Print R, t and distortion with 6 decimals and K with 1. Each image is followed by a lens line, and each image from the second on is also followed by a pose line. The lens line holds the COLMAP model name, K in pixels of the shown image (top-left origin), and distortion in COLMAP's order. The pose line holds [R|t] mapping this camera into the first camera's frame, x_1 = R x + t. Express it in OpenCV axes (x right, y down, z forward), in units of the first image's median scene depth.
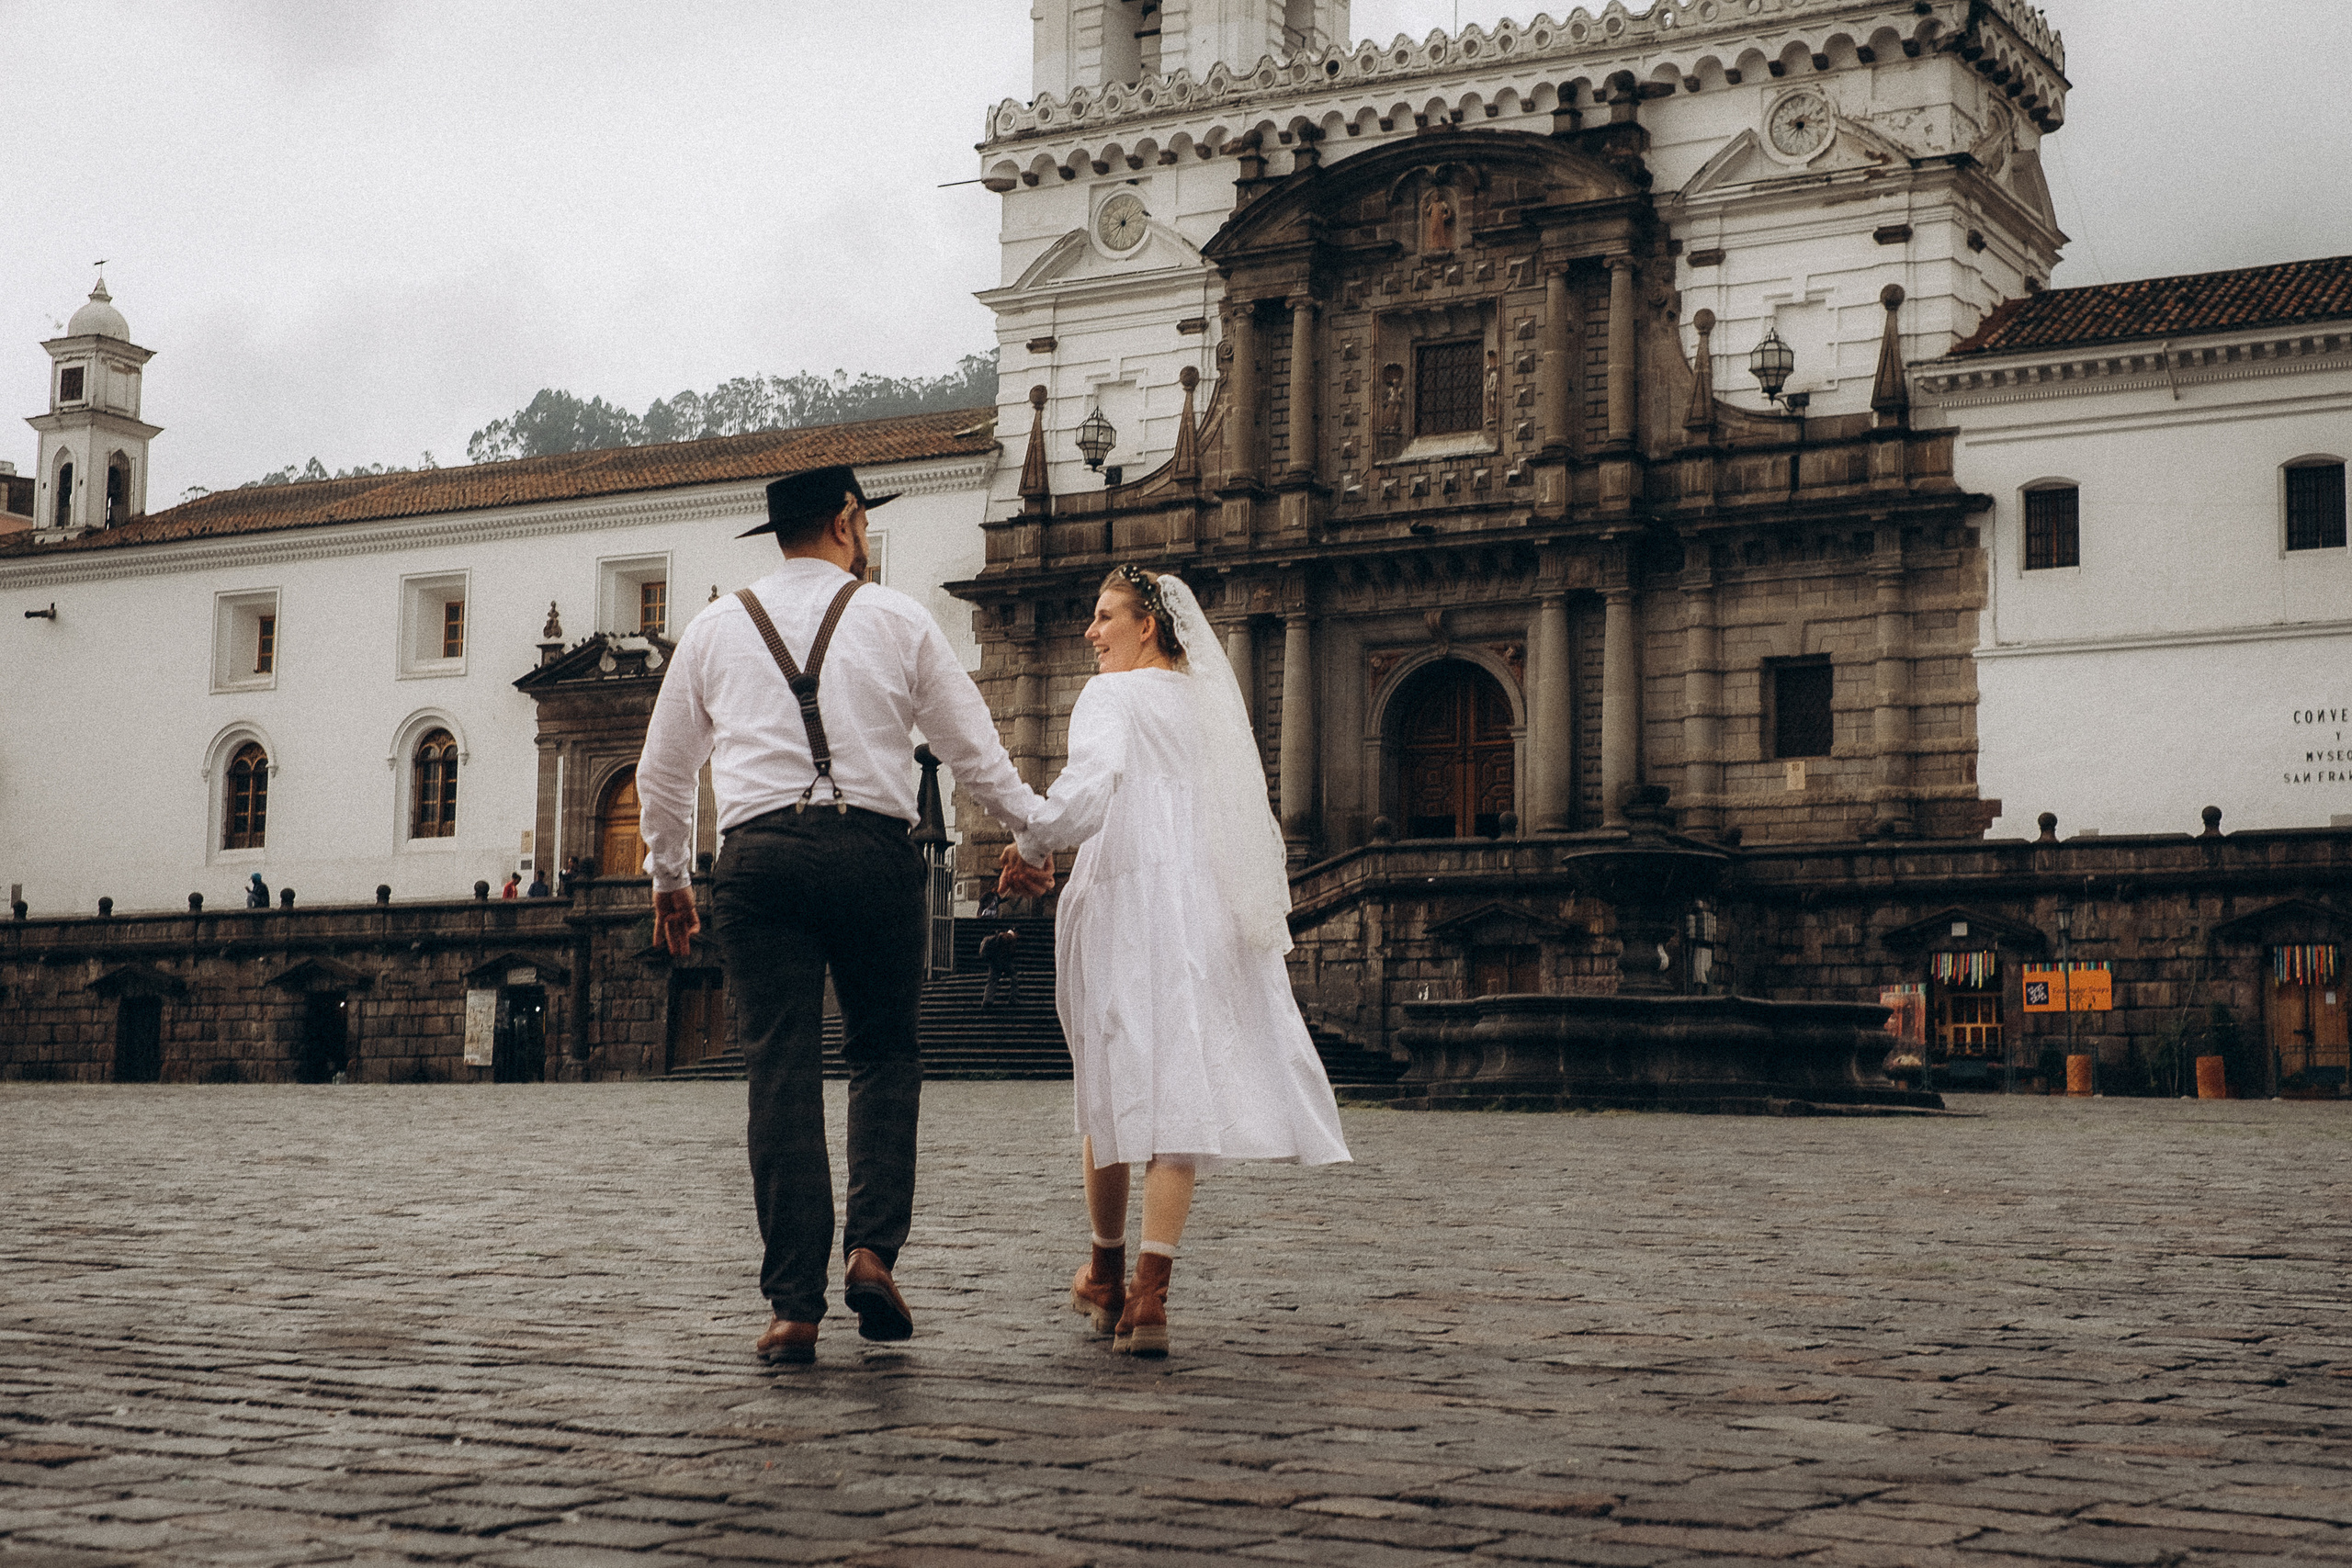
lens RADIAL K [[3562.2, 0, 1169.3], [0, 3562.2, 773.0], [0, 0, 1]] dist [0.135144, 0.000000]
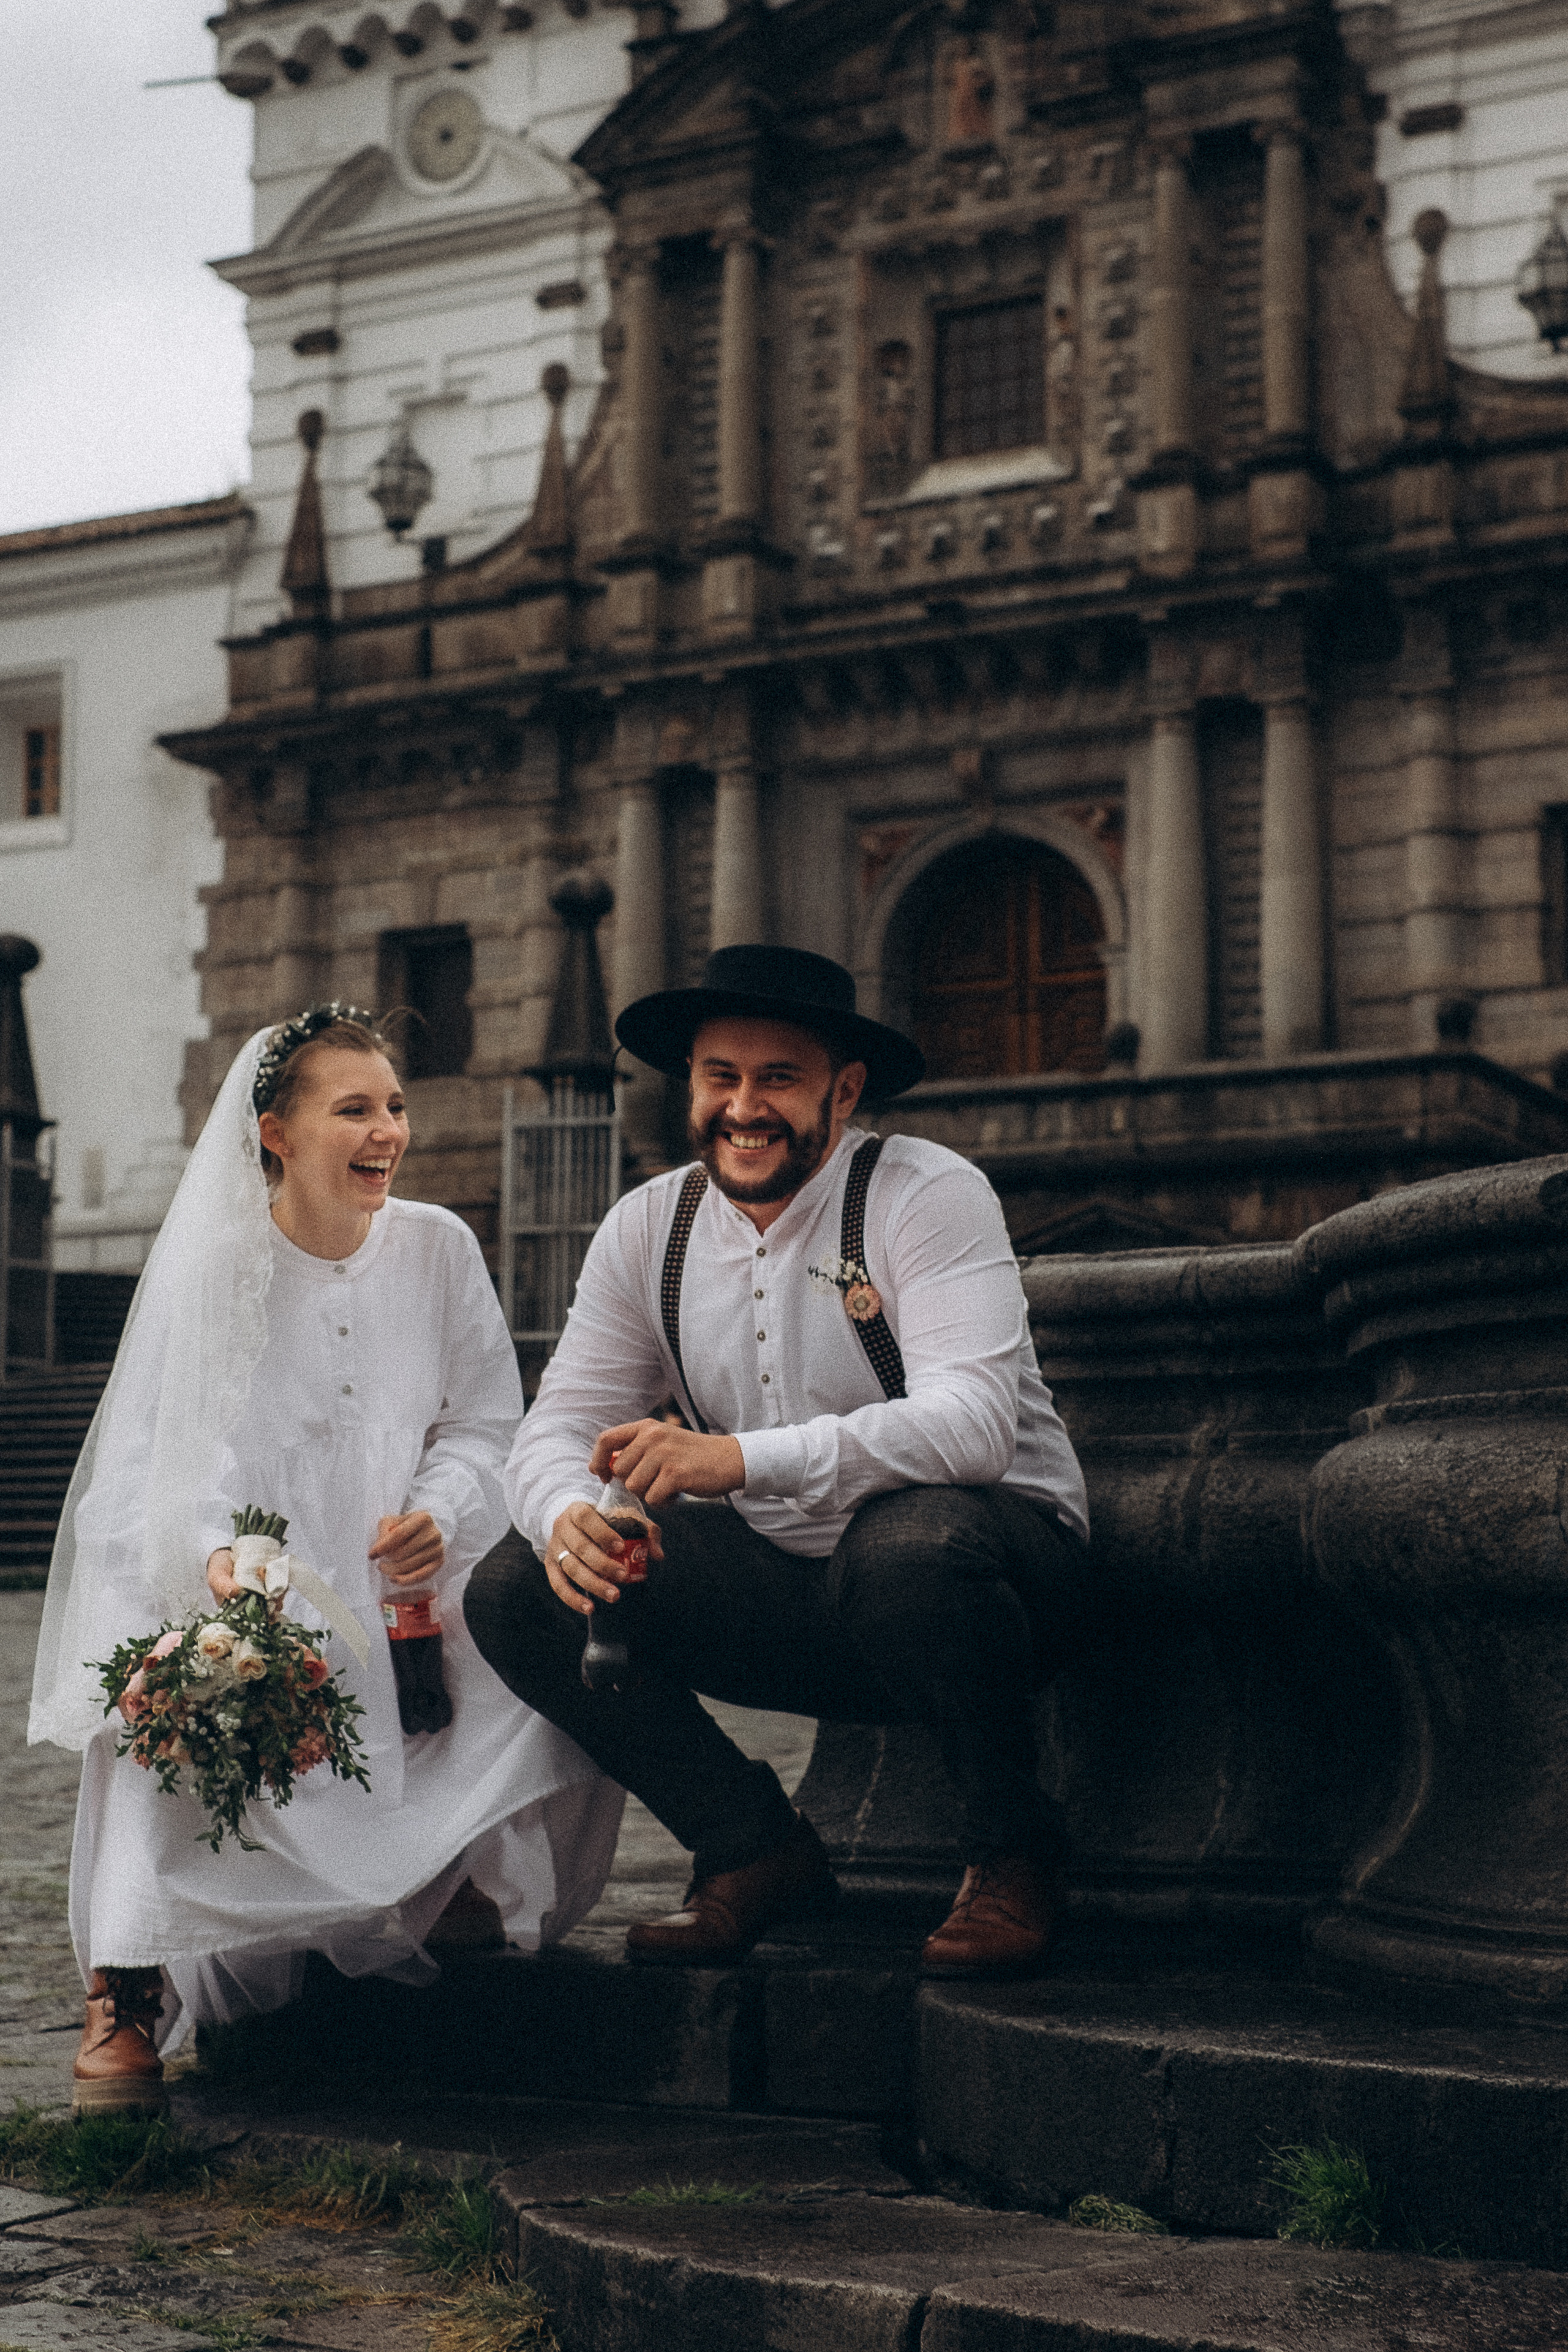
lens RADIAL K [[3562.6, 0, 790.4], [0, 3562.6, 1184.4], [0, 0, 1]] dist [0.135144, 0.000000]
pose [[0.999665, -0.012486, 0.022653, 0.030623], [0.012631, 0.999901, -0.006265, 0.028892], [-0.022572, 0.006549, 0.999724, 0.410628]]
